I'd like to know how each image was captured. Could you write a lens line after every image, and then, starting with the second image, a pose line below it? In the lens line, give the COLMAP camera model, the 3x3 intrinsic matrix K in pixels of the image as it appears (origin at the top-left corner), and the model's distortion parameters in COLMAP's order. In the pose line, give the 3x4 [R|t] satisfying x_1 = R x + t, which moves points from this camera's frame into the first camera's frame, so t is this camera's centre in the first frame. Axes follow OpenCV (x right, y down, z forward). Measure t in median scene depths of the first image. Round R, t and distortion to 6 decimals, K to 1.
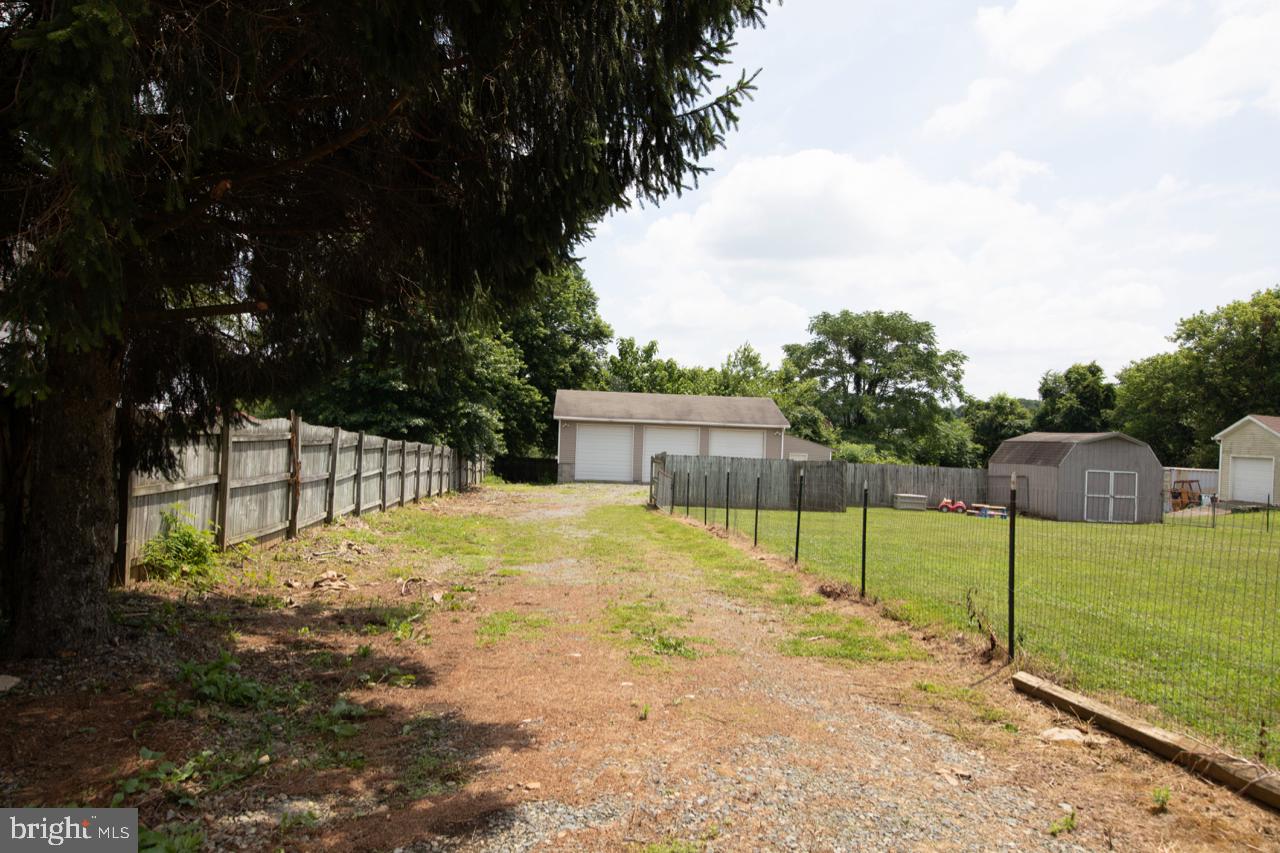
lens RADIAL K [[868.3, 0, 640.0], [0, 868.3, 426.5], [0, 0, 1]] dist [0.050588, 0.000415]
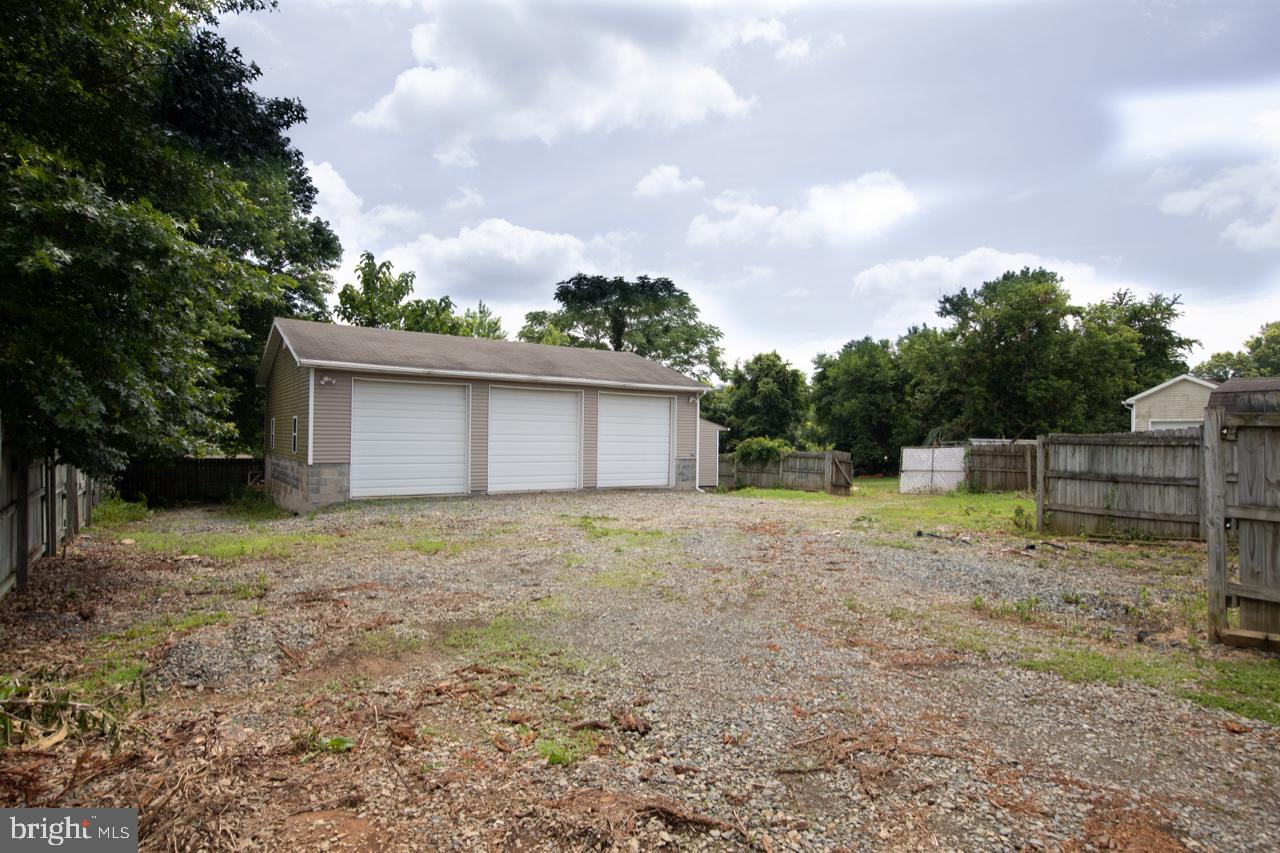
lens RADIAL K [[679.9, 0, 636.3], [0, 679.9, 440.6], [0, 0, 1]] dist [0.006375, 0.000695]
pose [[0.864936, -0.029104, 0.501037, -0.098894], [0.017378, 0.999455, 0.028056, 0.017765], [-0.501581, -0.015560, 0.864971, 0.480860]]
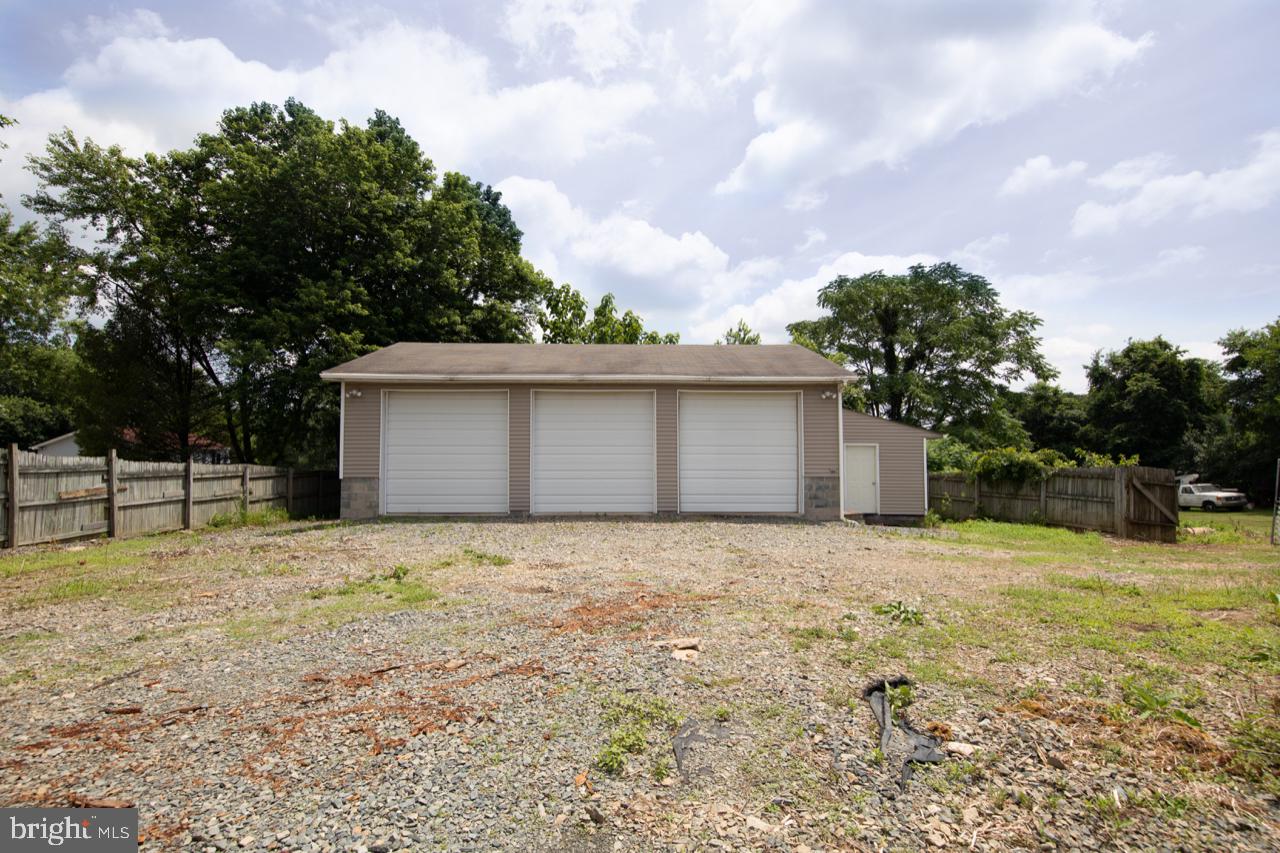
lens RADIAL K [[601.5, 0, 634.0], [0, 601.5, 423.2], [0, 0, 1]] dist [0.020661, -0.010090]
pose [[0.997562, -0.039934, -0.057236, 0.060793], [0.037058, 0.998038, -0.050466, 0.027459], [0.059139, 0.048222, 0.997084, 0.551306]]
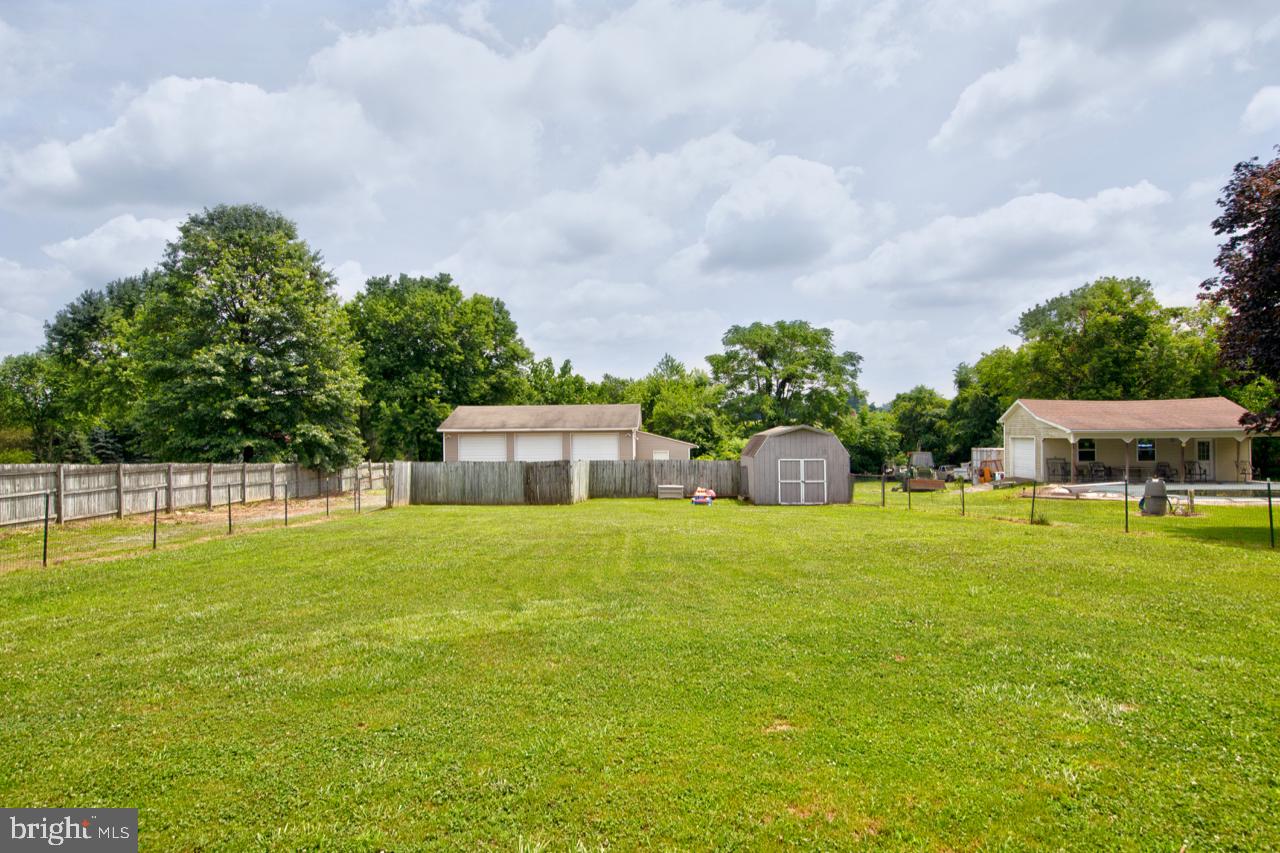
lens RADIAL K [[736.6, 0, 640.0], [0, 736.6, 426.5], [0, 0, 1]] dist [0.051499, 0.000384]
pose [[0.991547, -0.048734, -0.120250, 0.236978], [0.048533, 0.998811, -0.004604, 0.001535], [0.120331, -0.001271, 0.992733, 0.016829]]
